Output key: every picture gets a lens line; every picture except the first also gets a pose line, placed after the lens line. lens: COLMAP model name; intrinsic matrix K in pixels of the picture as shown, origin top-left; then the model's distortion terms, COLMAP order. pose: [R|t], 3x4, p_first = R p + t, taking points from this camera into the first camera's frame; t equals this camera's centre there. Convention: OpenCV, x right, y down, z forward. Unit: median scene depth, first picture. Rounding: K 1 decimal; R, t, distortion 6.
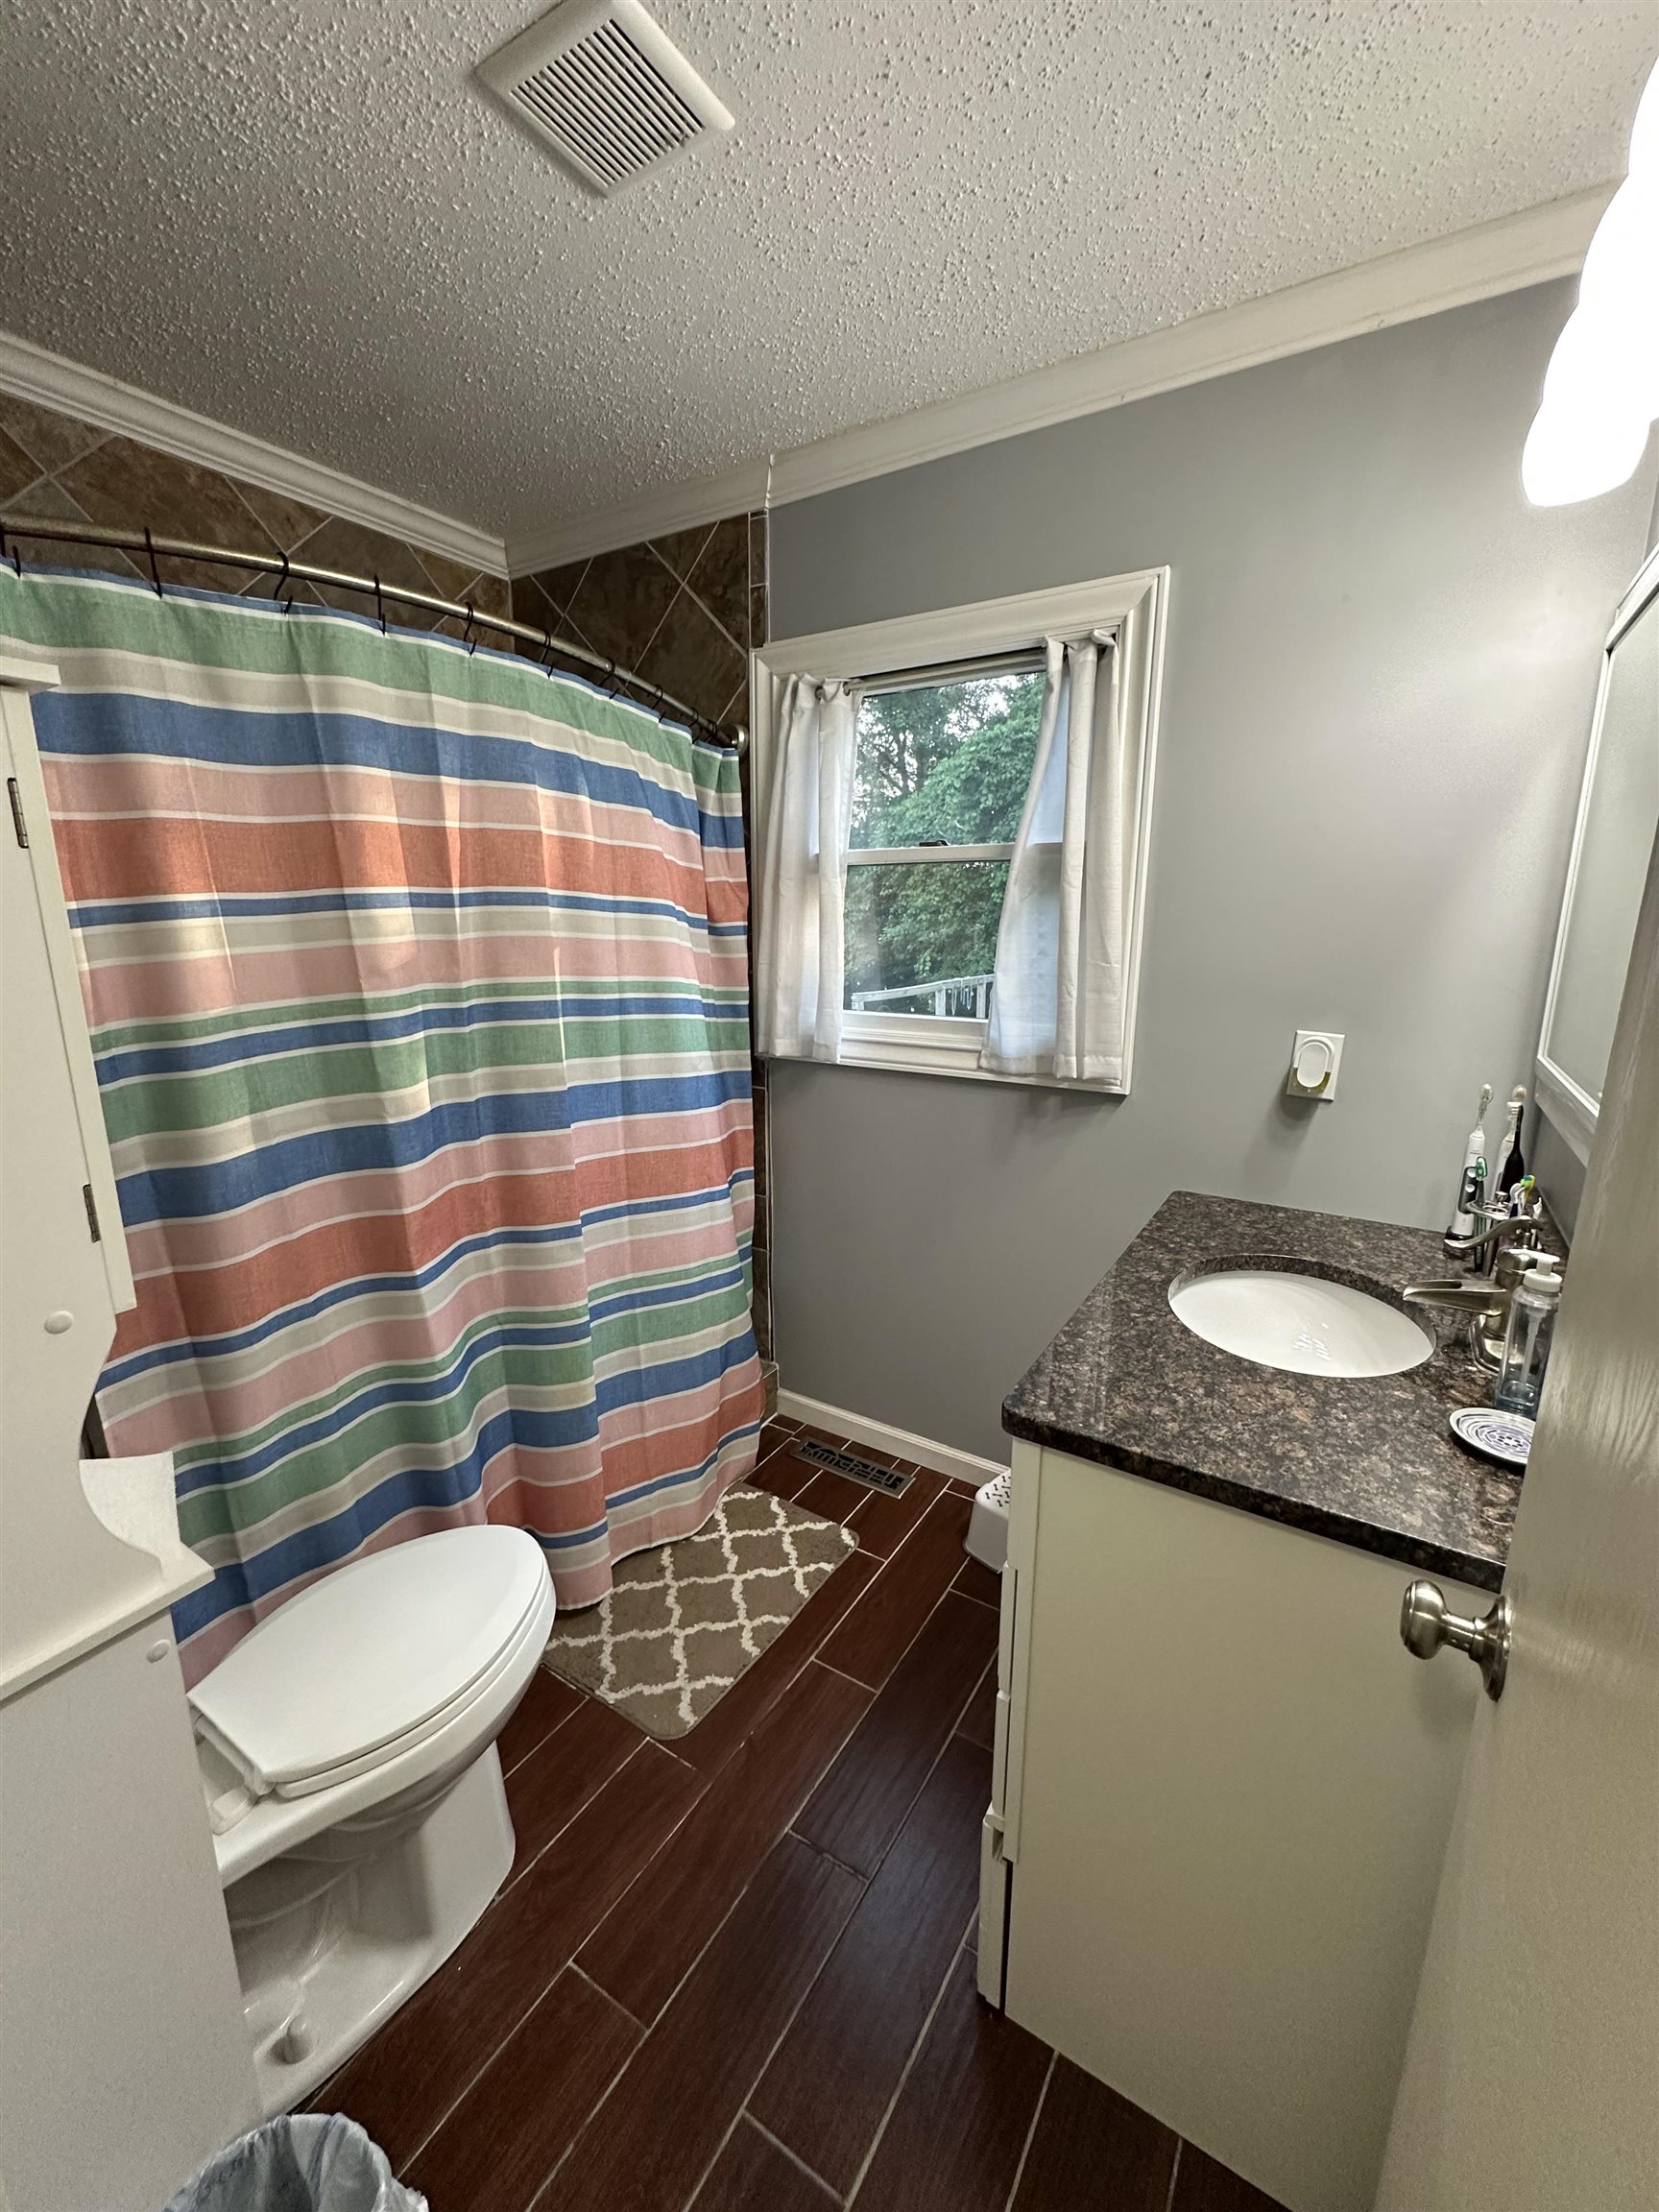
lens RADIAL K [[870.2, 0, 829.5], [0, 870.2, 1106.0], [0, 0, 1]] dist [0.000488, 0.000054]
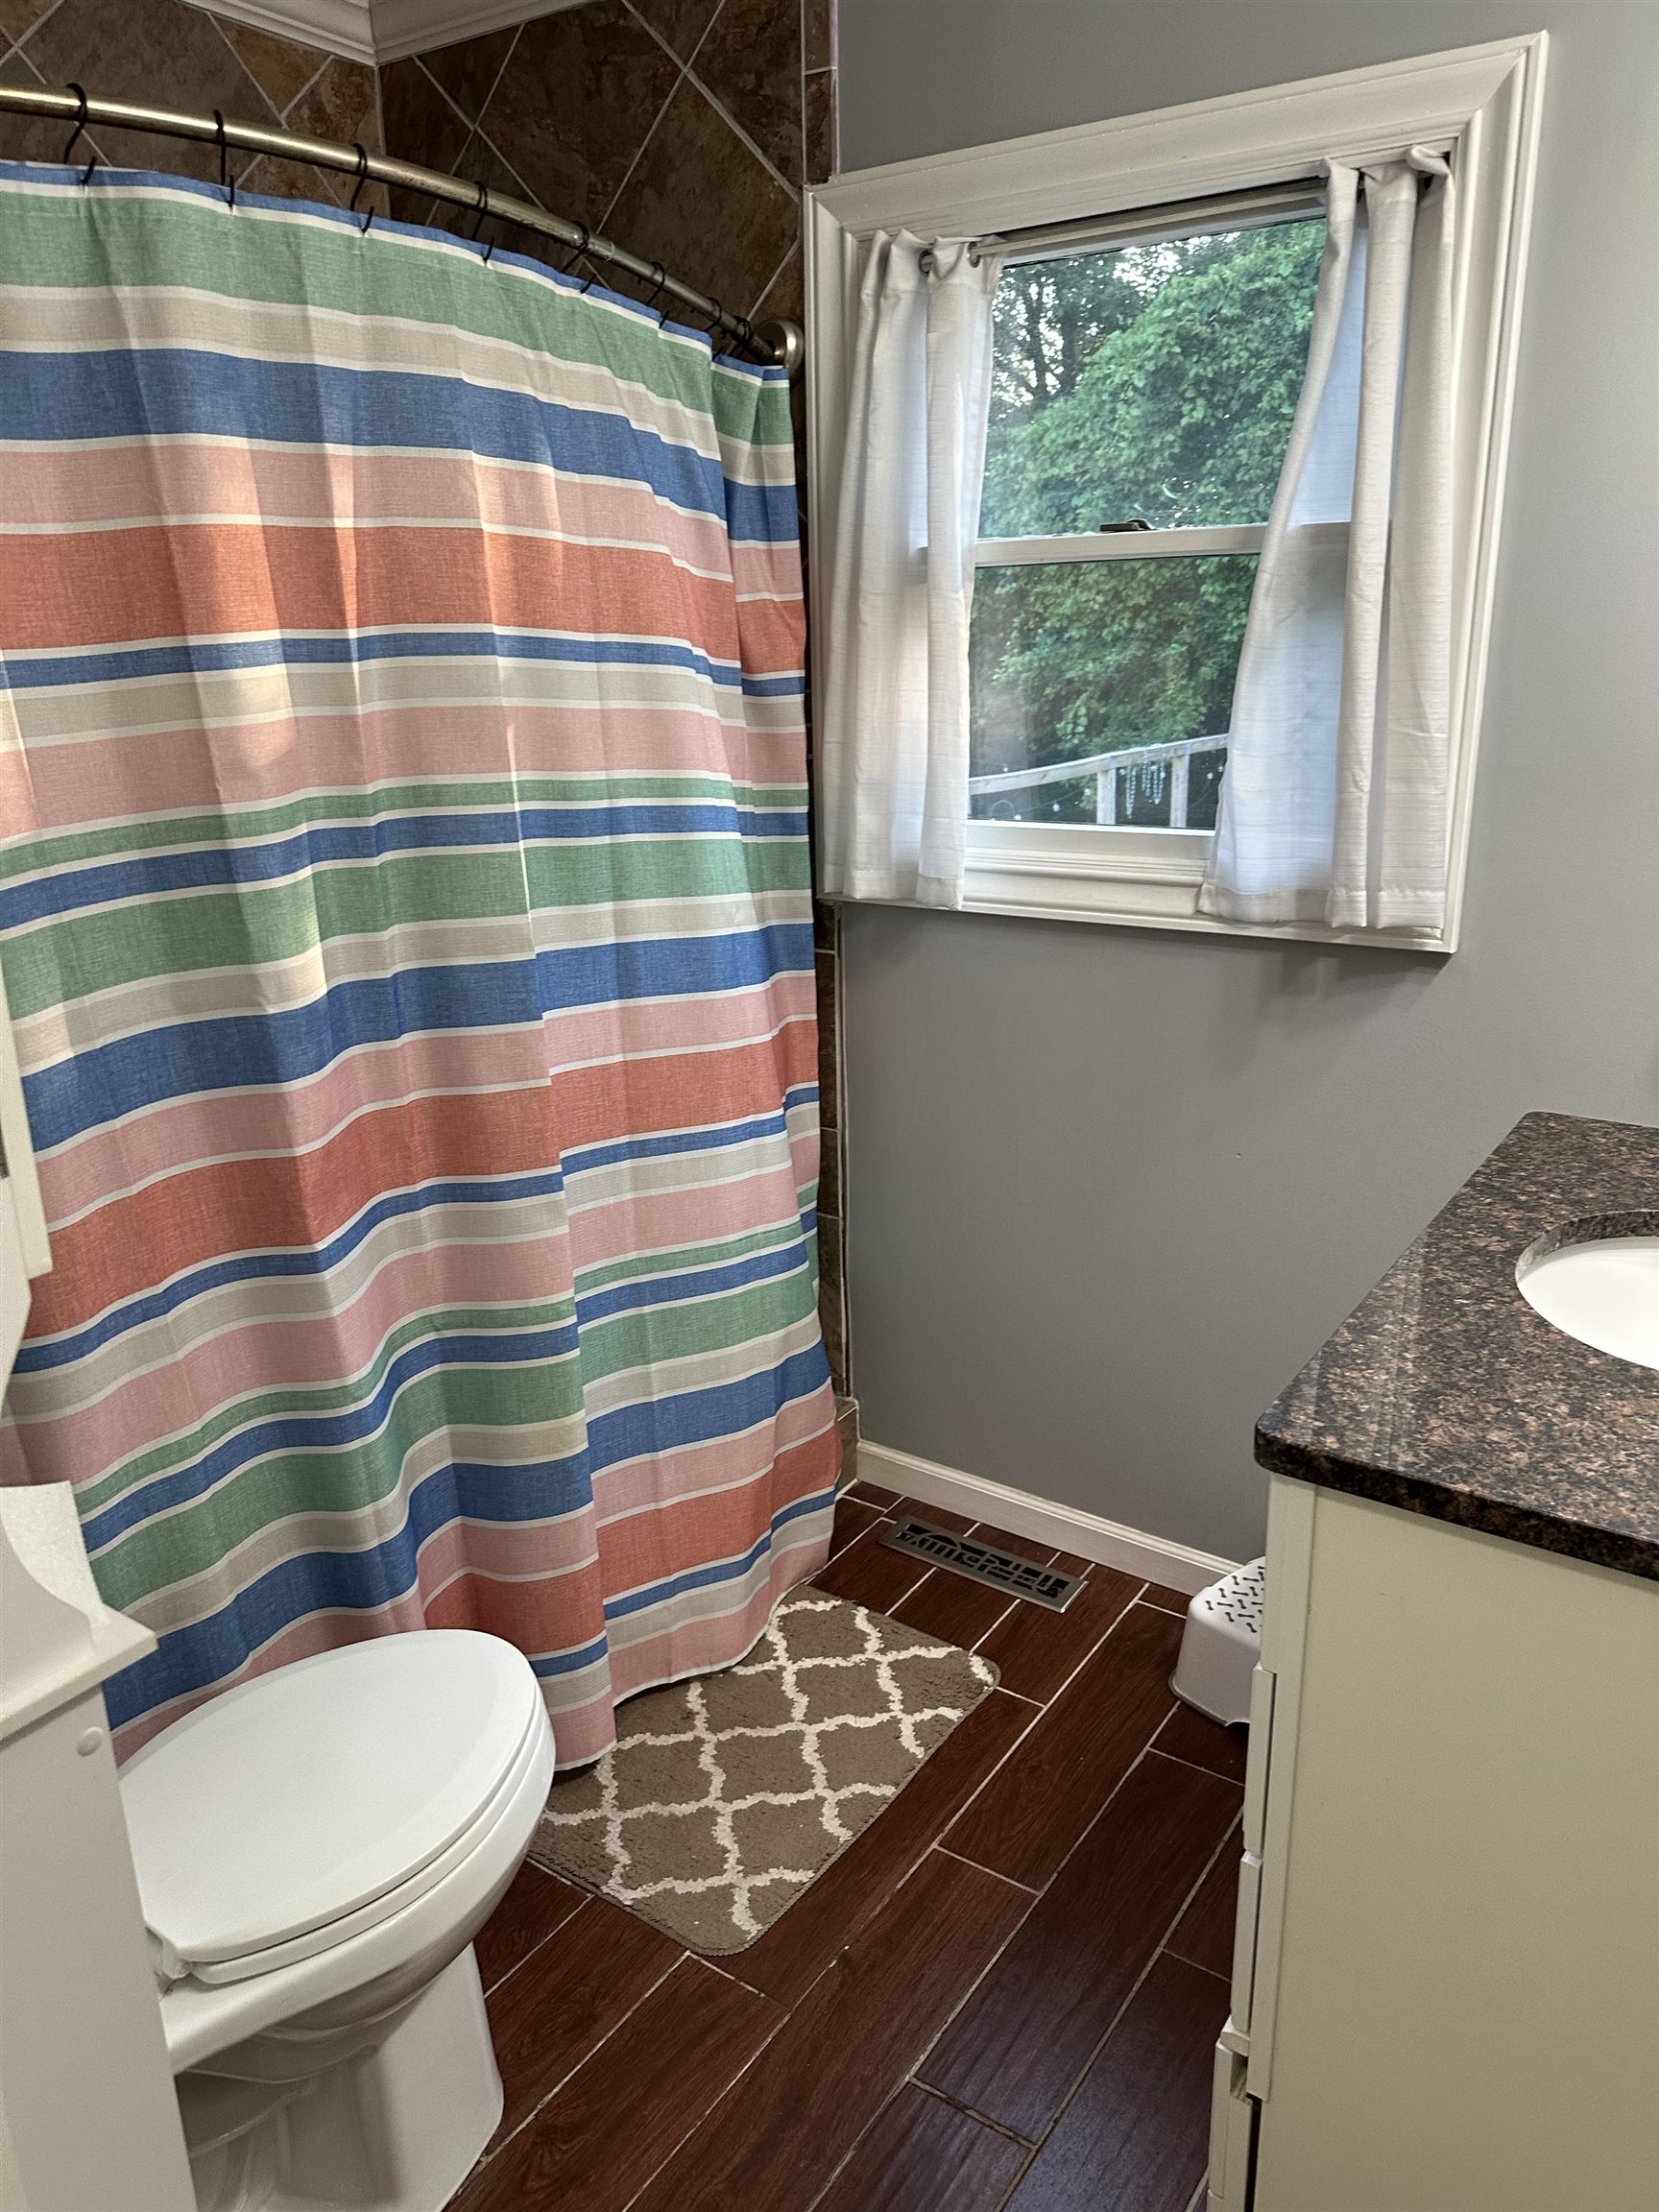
lens RADIAL K [[1554.0, 0, 829.5], [0, 1554.0, 1106.0], [0, 0, 1]] dist [0.069259, -0.095568]
pose [[0.999089, -0.007711, -0.041966, -0.043953], [0.011070, 0.996701, 0.080405, -0.000178], [0.041207, -0.080796, 0.995878, -0.107819]]
